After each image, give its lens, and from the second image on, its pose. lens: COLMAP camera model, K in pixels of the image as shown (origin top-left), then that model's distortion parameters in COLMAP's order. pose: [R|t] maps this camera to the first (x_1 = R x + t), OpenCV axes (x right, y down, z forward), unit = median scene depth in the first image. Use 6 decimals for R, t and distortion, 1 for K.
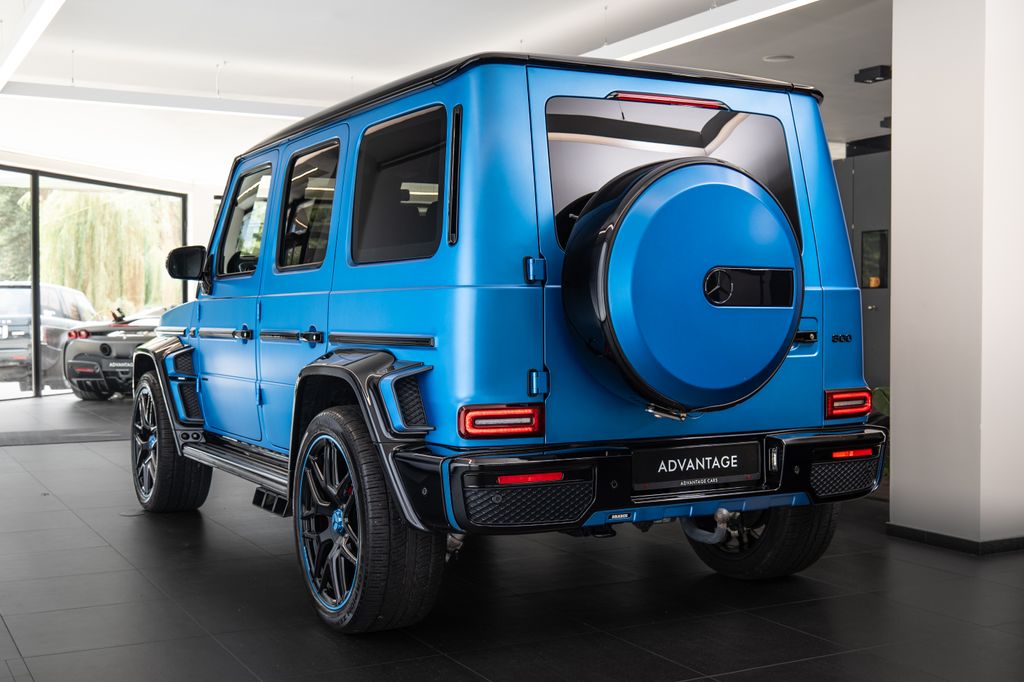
lens RADIAL K [[1246.7, 0, 497.8], [0, 1246.7, 320.2], [0, 0, 1]] dist [0.018152, 0.000000]
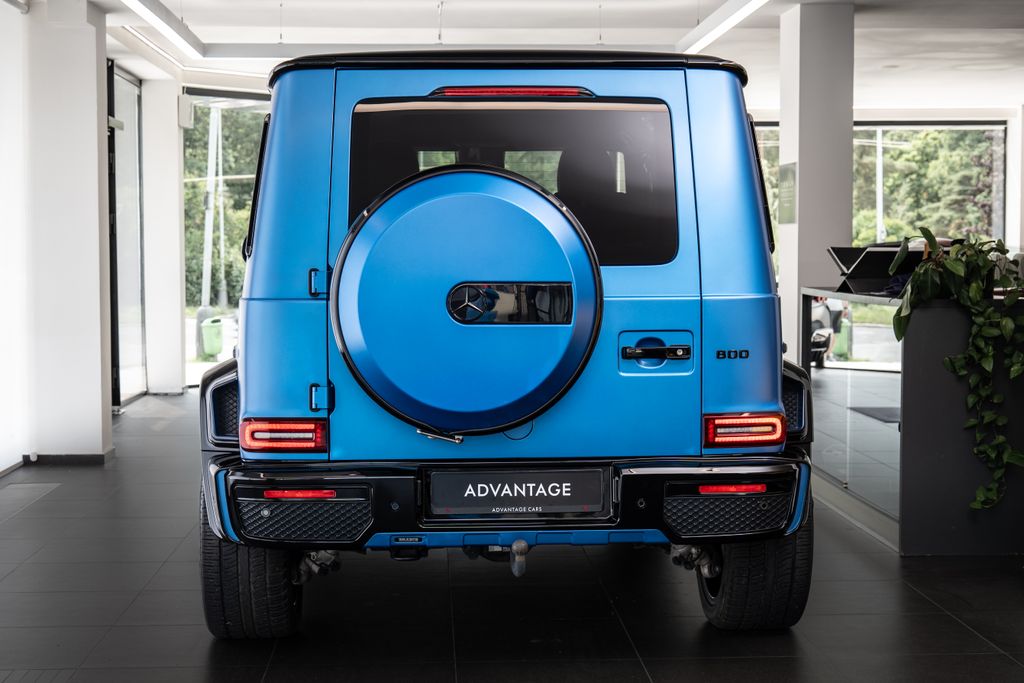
lens RADIAL K [[1596.6, 0, 513.6], [0, 1596.6, 342.5], [0, 0, 1]] dist [-0.061041, 0.000000]
pose [[0.897001, 0.015358, -0.441761, 0.677347], [0.000905, 0.999330, 0.036581, -0.036368], [0.442027, -0.033213, 0.896387, -0.049746]]
